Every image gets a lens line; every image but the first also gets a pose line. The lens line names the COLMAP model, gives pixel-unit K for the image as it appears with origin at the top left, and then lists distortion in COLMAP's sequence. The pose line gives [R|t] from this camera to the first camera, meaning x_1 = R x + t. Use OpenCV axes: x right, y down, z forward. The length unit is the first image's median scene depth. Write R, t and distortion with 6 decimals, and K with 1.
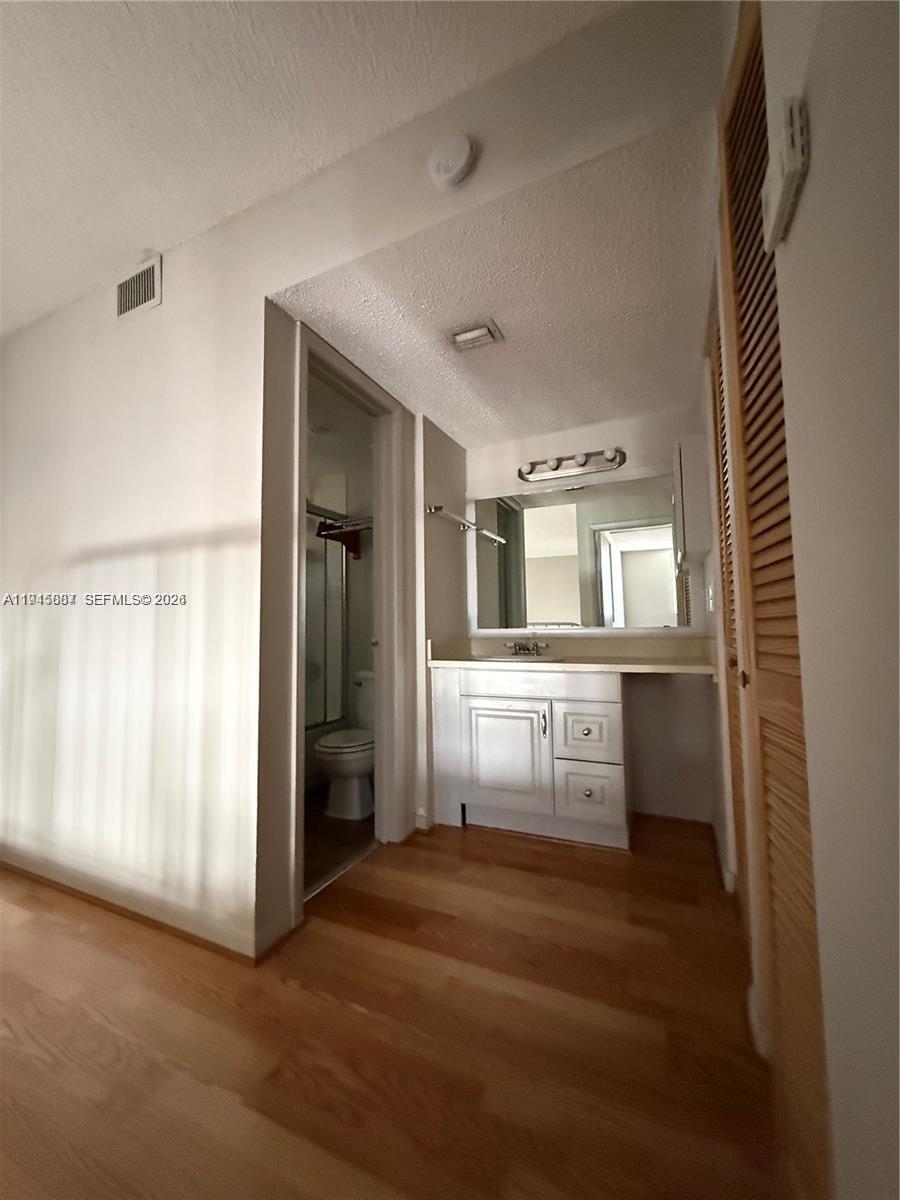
lens RADIAL K [[479.9, 0, 450.0], [0, 479.9, 600.0], [0, 0, 1]] dist [0.002044, 0.000325]
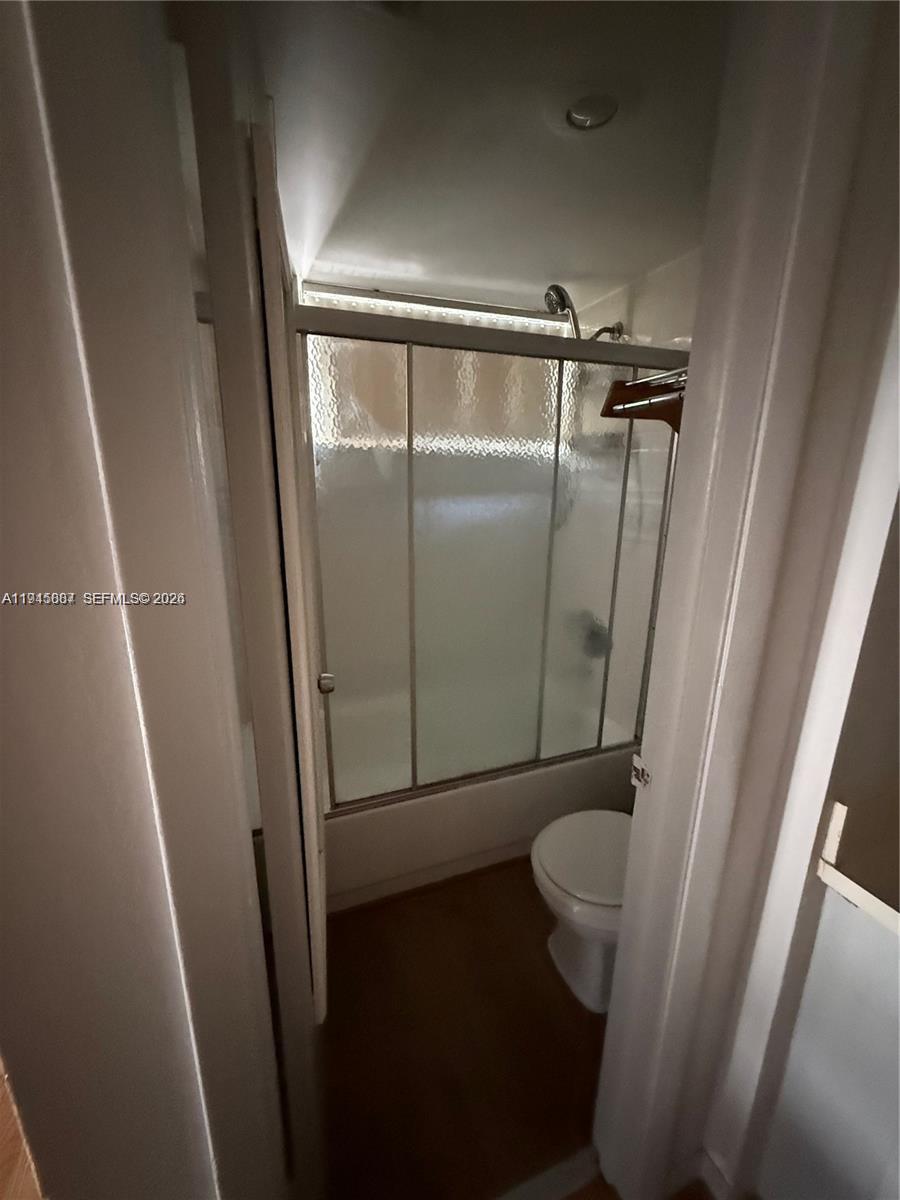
lens RADIAL K [[479.9, 0, 450.0], [0, 479.9, 600.0], [0, 0, 1]] dist [0.002044, 0.000325]
pose [[0.722113, 0.196444, -0.663297, -0.046021], [0.013028, 0.954801, 0.296959, -0.129708], [0.691652, -0.223079, 0.686915, 0.656619]]
